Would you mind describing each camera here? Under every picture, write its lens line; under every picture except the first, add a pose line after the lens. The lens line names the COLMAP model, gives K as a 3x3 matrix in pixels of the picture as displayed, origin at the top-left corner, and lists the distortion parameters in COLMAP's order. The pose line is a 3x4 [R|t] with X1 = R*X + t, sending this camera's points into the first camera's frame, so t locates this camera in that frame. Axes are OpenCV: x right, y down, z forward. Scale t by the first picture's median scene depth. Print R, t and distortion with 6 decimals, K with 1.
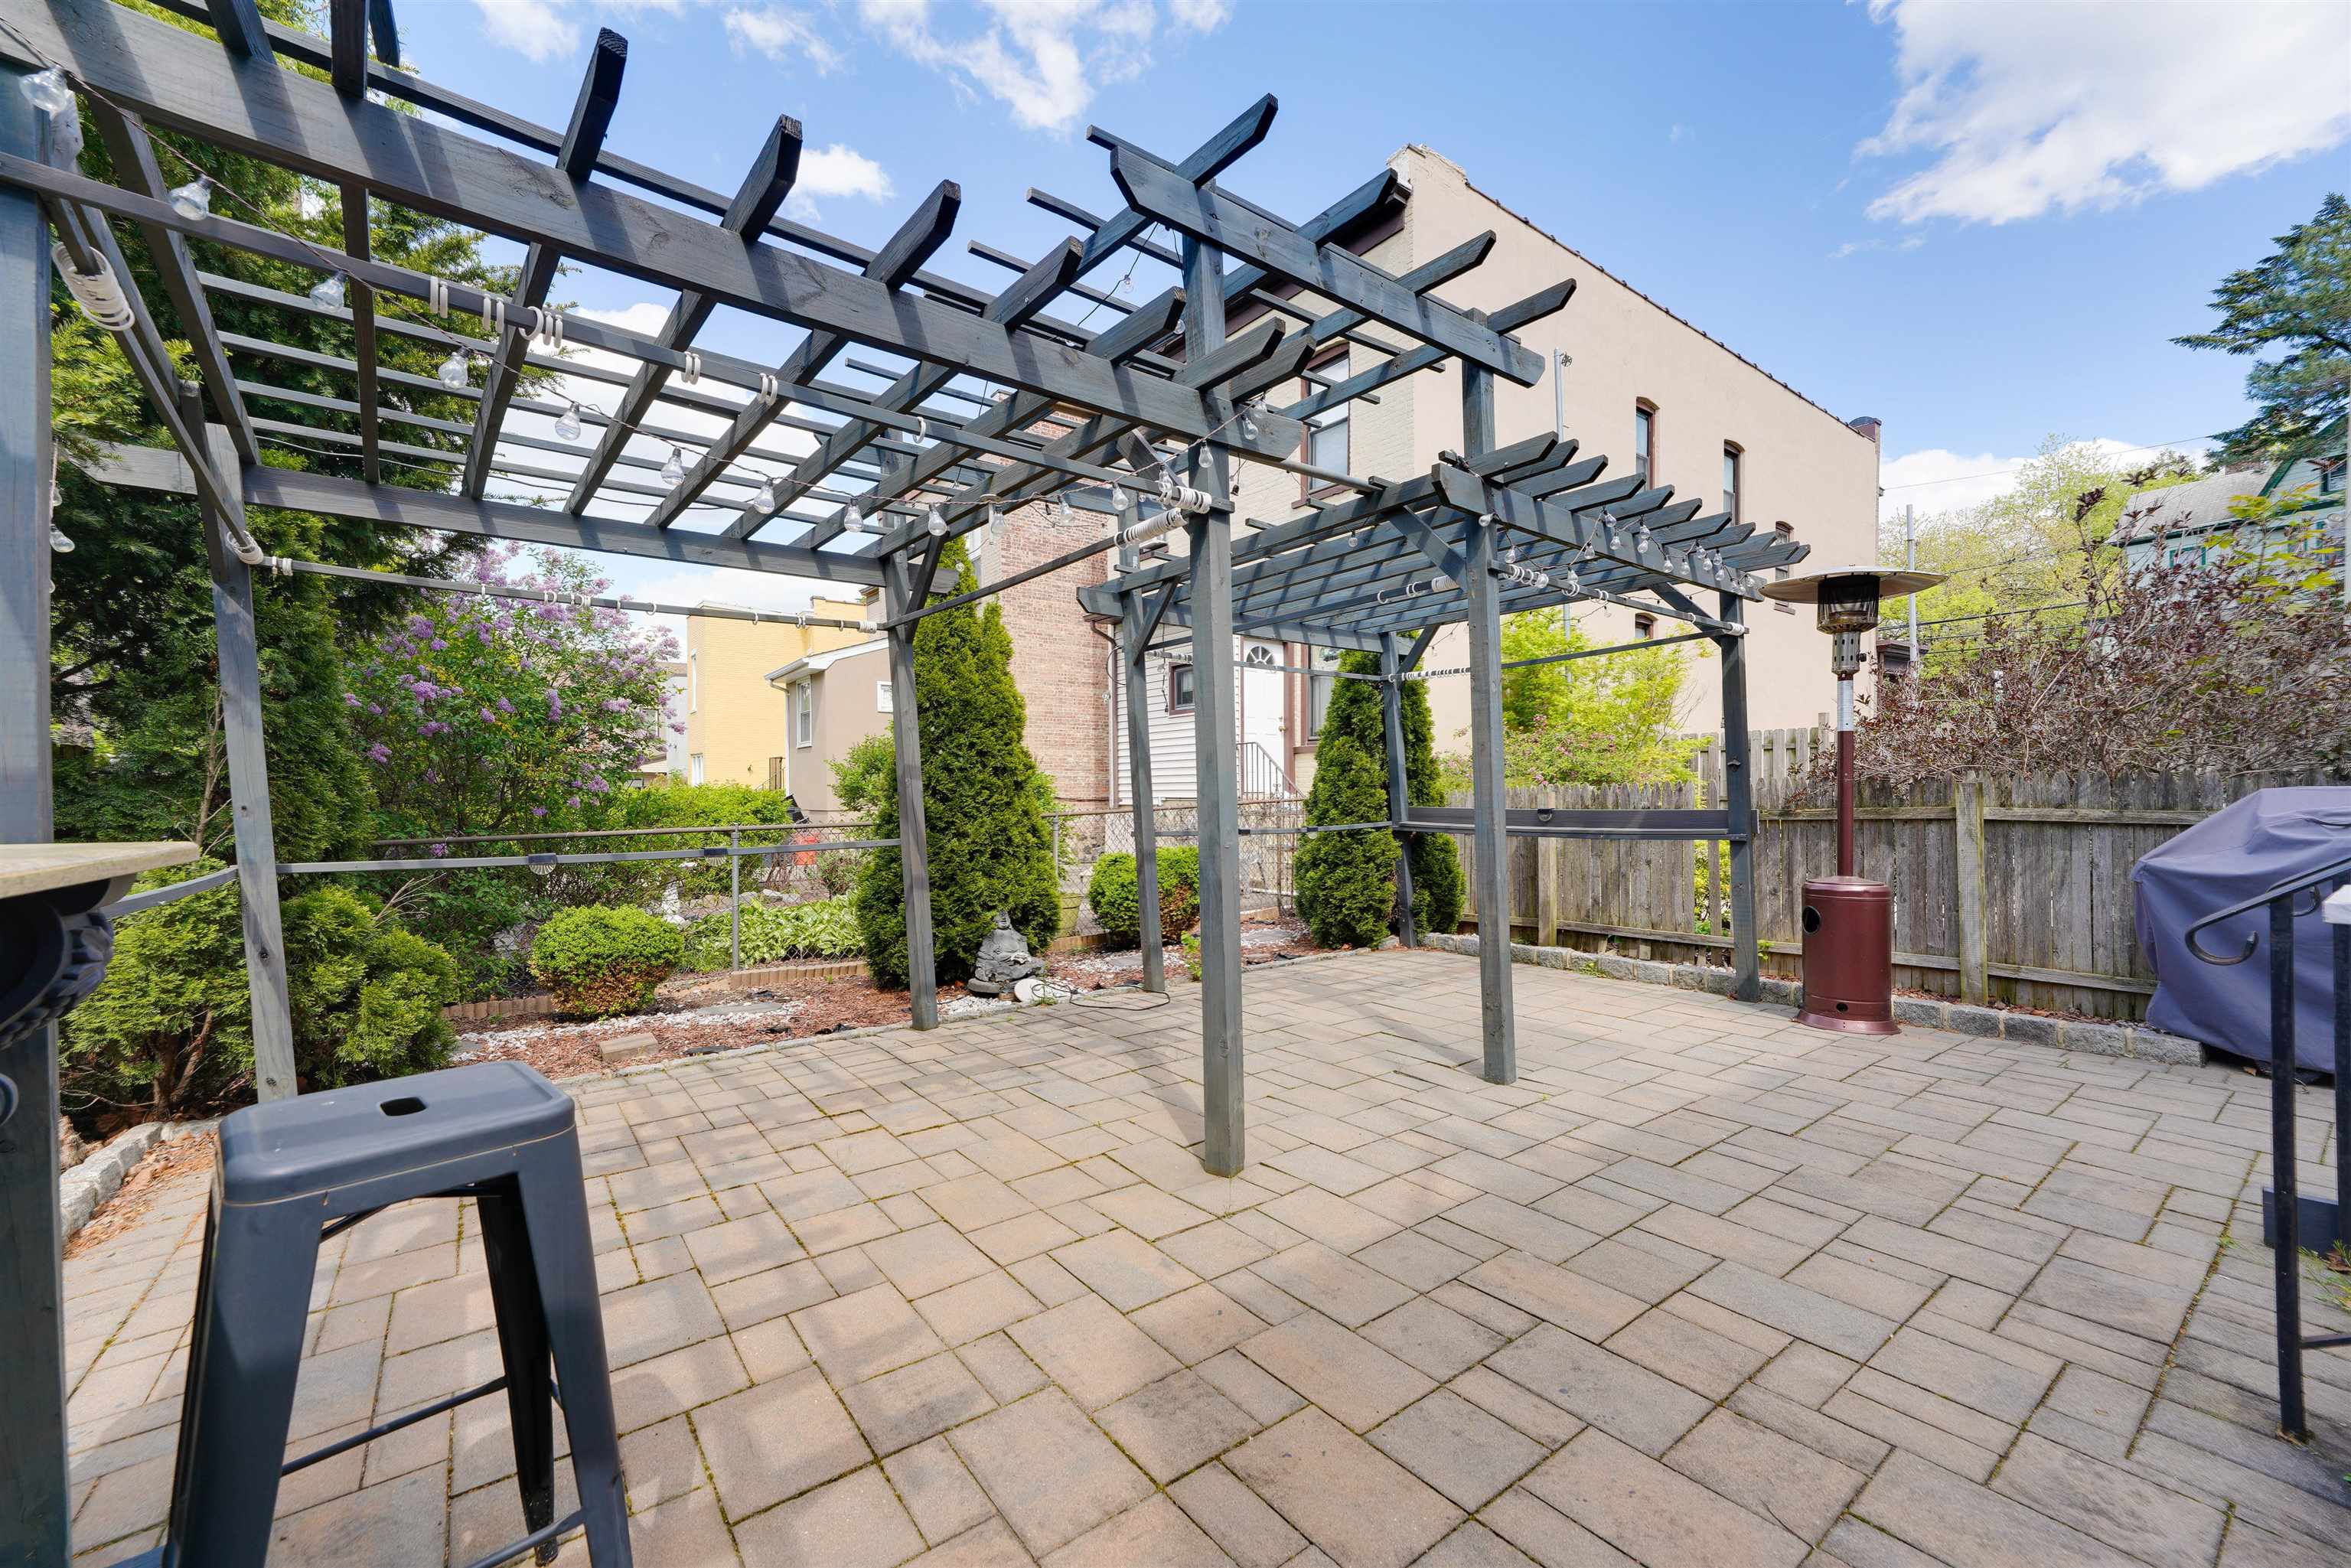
lens RADIAL K [[925.2, 0, 1175.5], [0, 925.2, 784.0], [0, 0, 1]] dist [-0.001605, -0.000324]
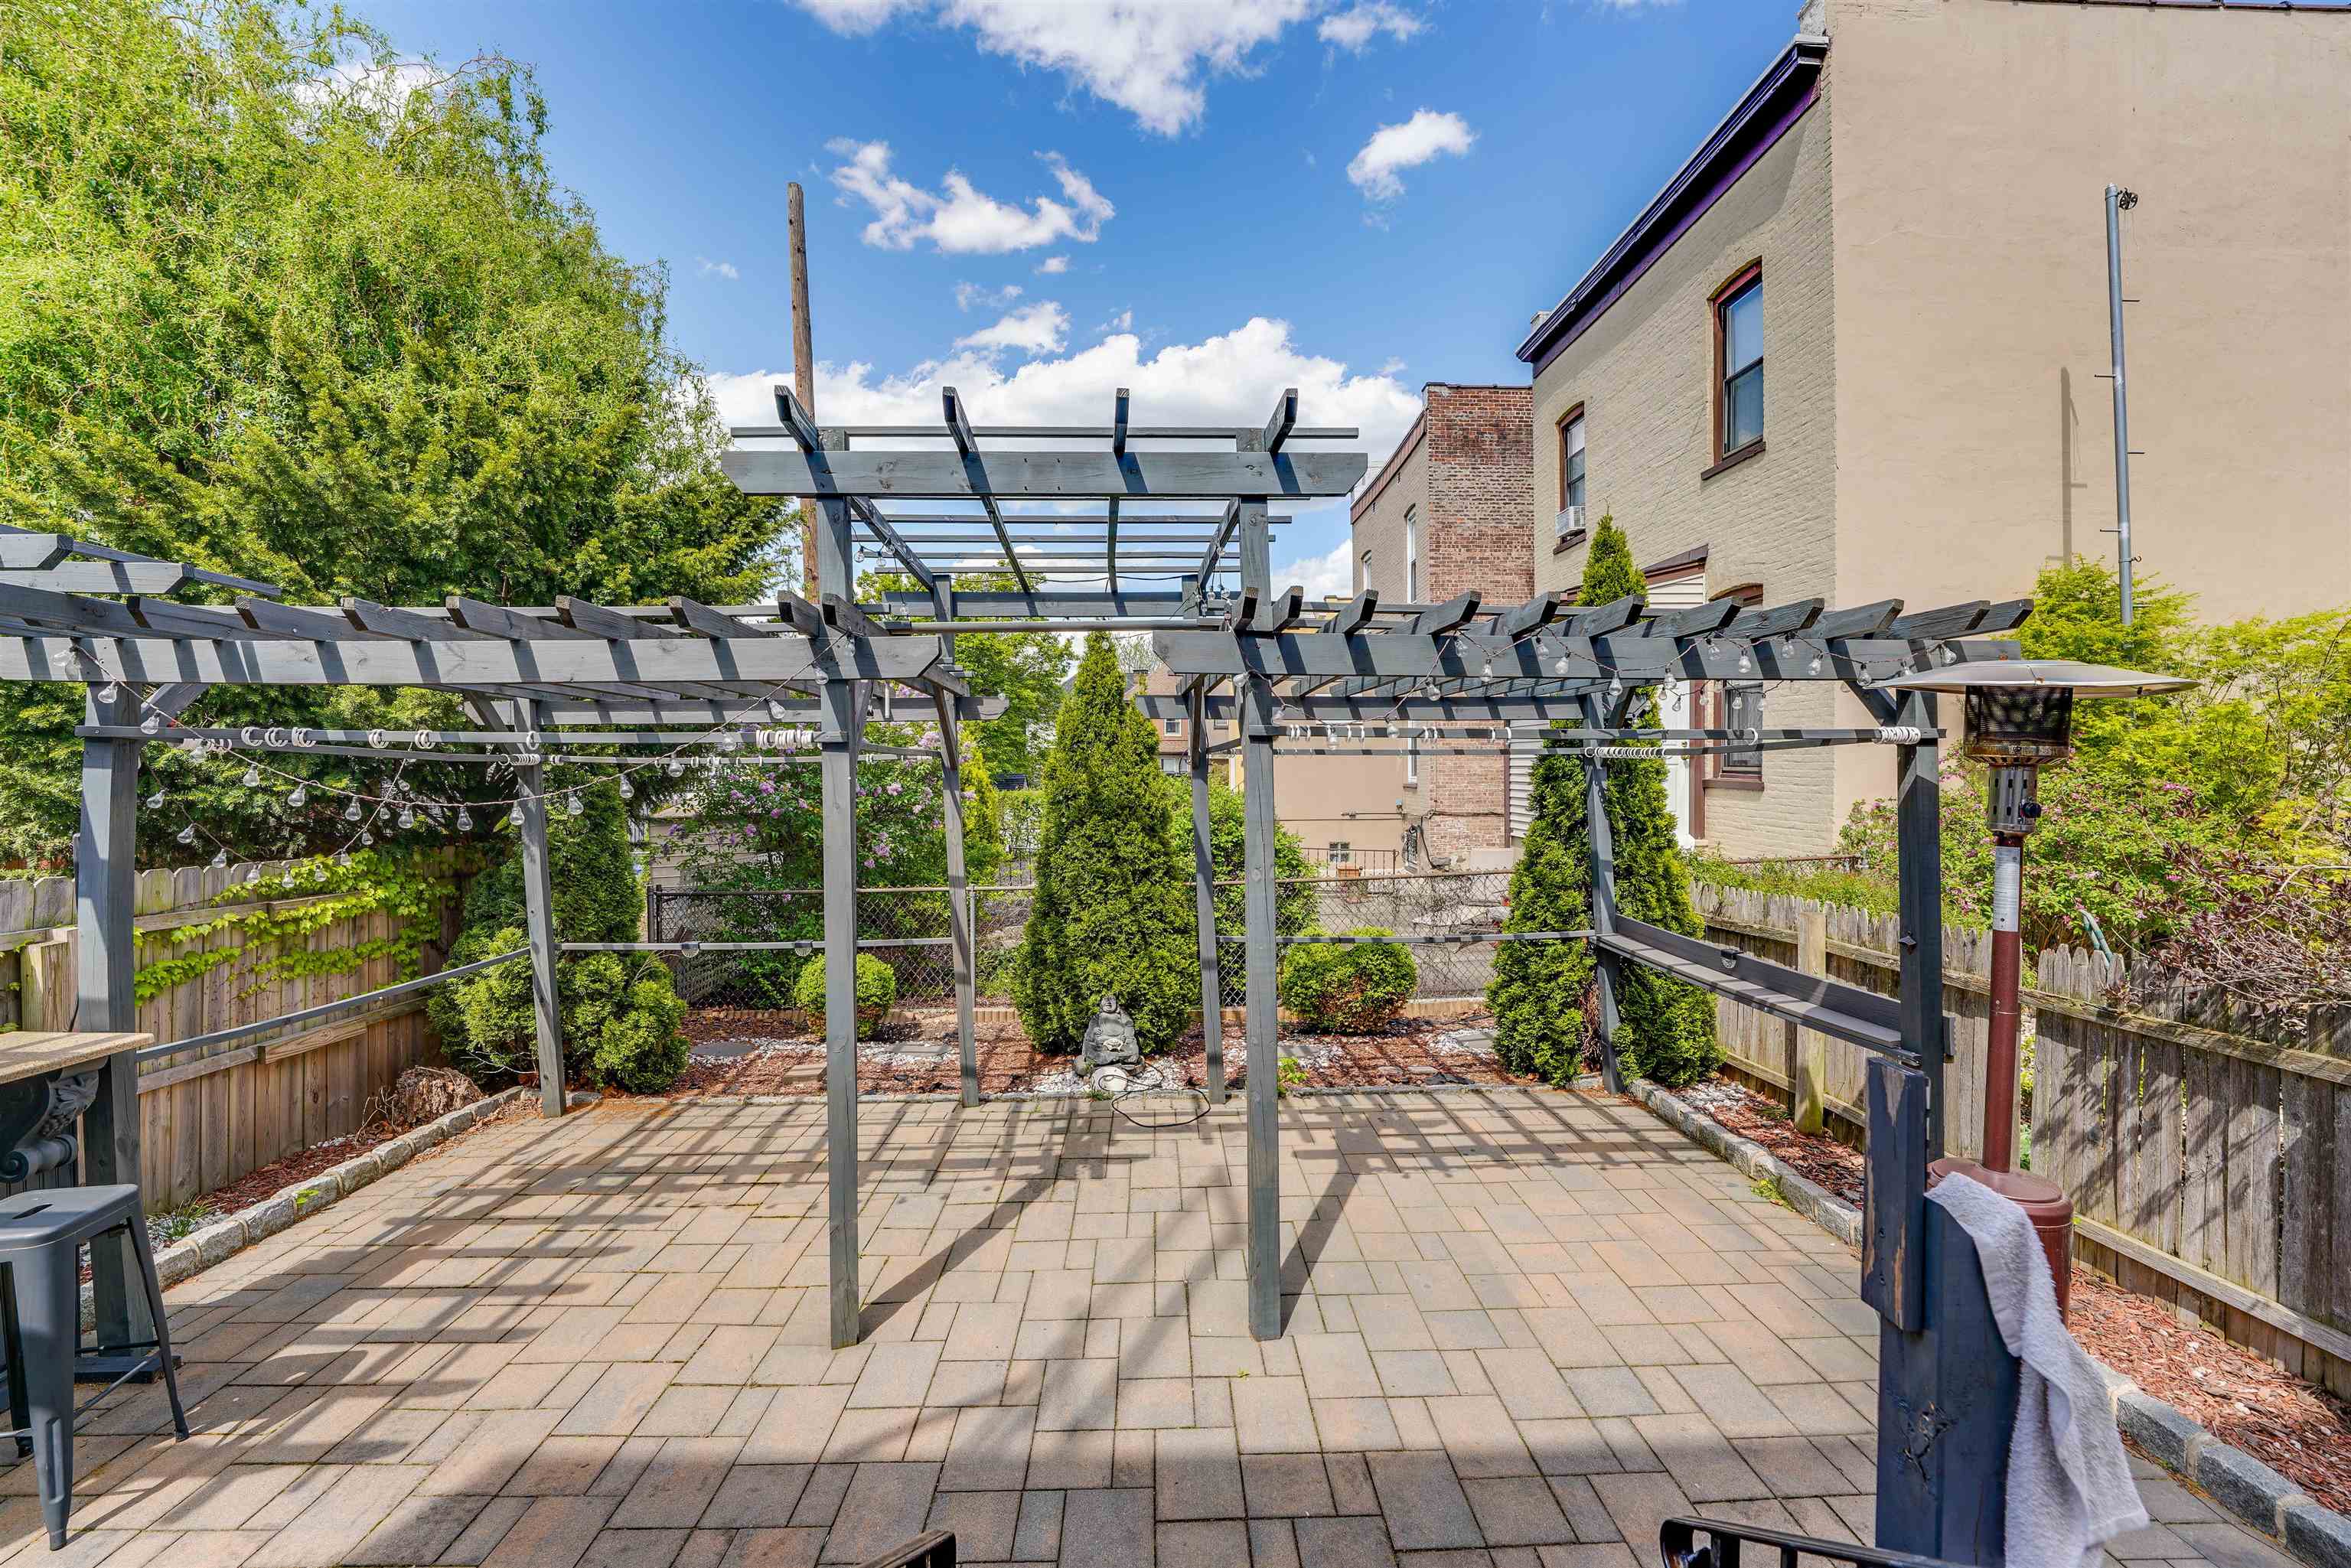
lens RADIAL K [[968.4, 0, 1170.0], [0, 968.4, 749.7], [0, 0, 1]] dist [-0.012078, 0.000140]
pose [[0.820900, -0.003778, -0.571059, 0.674741], [0.001930, 0.999991, -0.003841, -0.187393], [0.571068, 0.002051, 0.820900, 0.169623]]
